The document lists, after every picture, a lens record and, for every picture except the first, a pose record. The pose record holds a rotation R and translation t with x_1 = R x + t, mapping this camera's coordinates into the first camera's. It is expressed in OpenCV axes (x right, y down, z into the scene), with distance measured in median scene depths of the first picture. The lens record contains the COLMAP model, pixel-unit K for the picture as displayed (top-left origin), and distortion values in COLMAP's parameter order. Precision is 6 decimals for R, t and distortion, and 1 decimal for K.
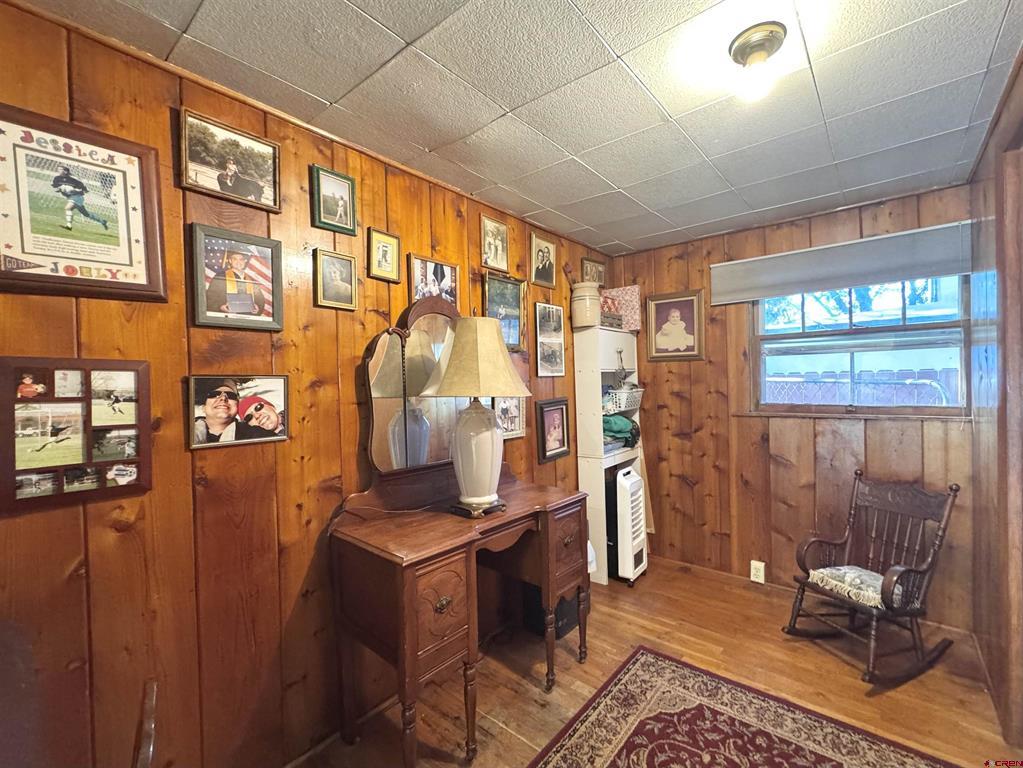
lens RADIAL K [[439.2, 0, 512.2], [0, 439.2, 380.5], [0, 0, 1]] dist [-0.001179, -0.000131]
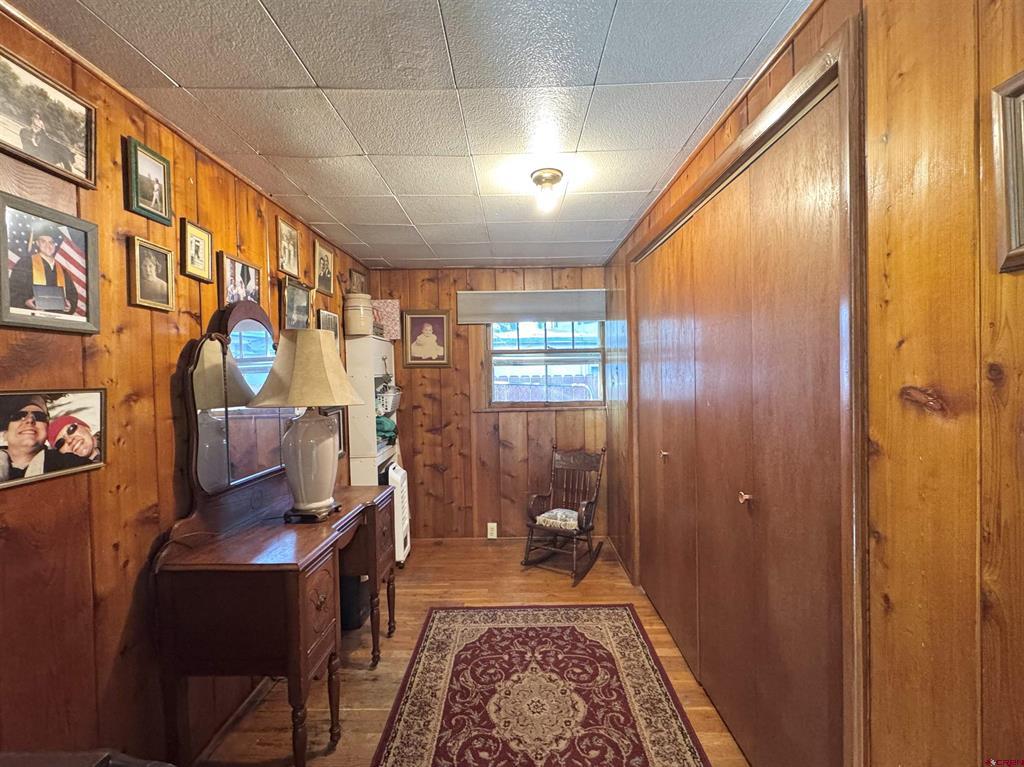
lens RADIAL K [[448.9, 0, 500.2], [0, 448.9, 370.8], [0, 0, 1]] dist [-0.000715, -0.000149]
pose [[0.781884, 0.011636, 0.623315, -0.381744], [-0.000362, 0.999834, -0.018210, -0.024667], [-0.623424, 0.014013, 0.781759, -0.099957]]
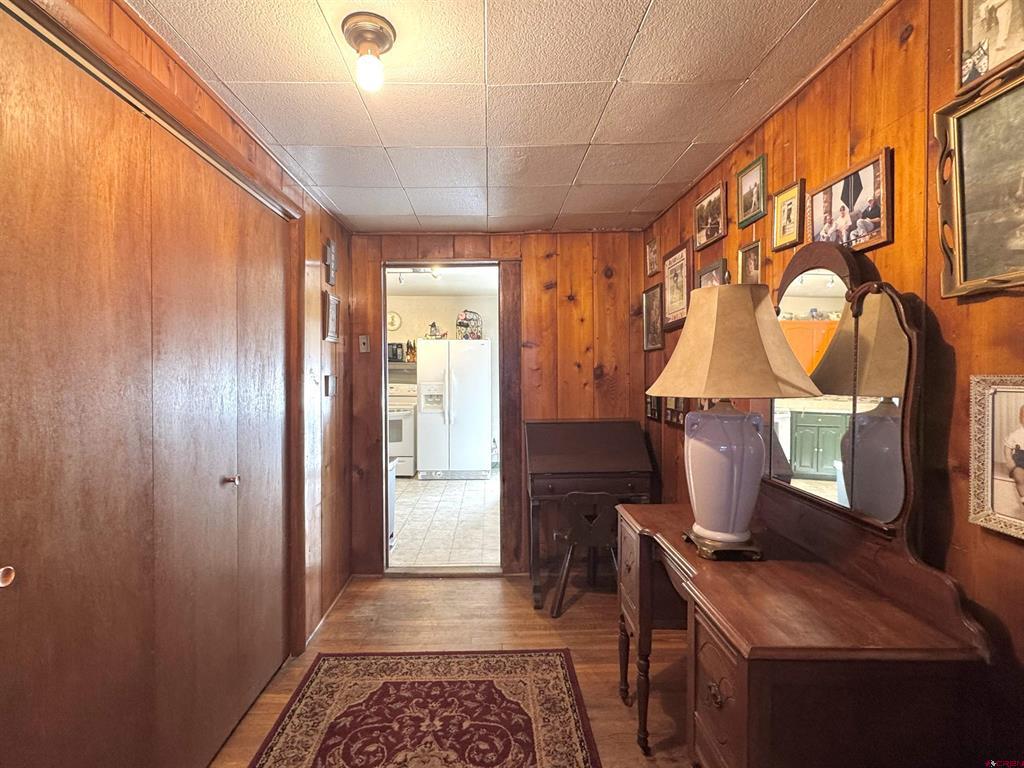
lens RADIAL K [[448.9, 0, 500.2], [0, 448.9, 371.3], [0, 0, 1]] dist [-0.000715, -0.000149]
pose [[-0.747387, 0.024848, -0.663924, 0.683635], [0.021772, 0.999680, 0.012905, -0.018547], [0.664032, -0.004810, -0.747689, 1.289608]]
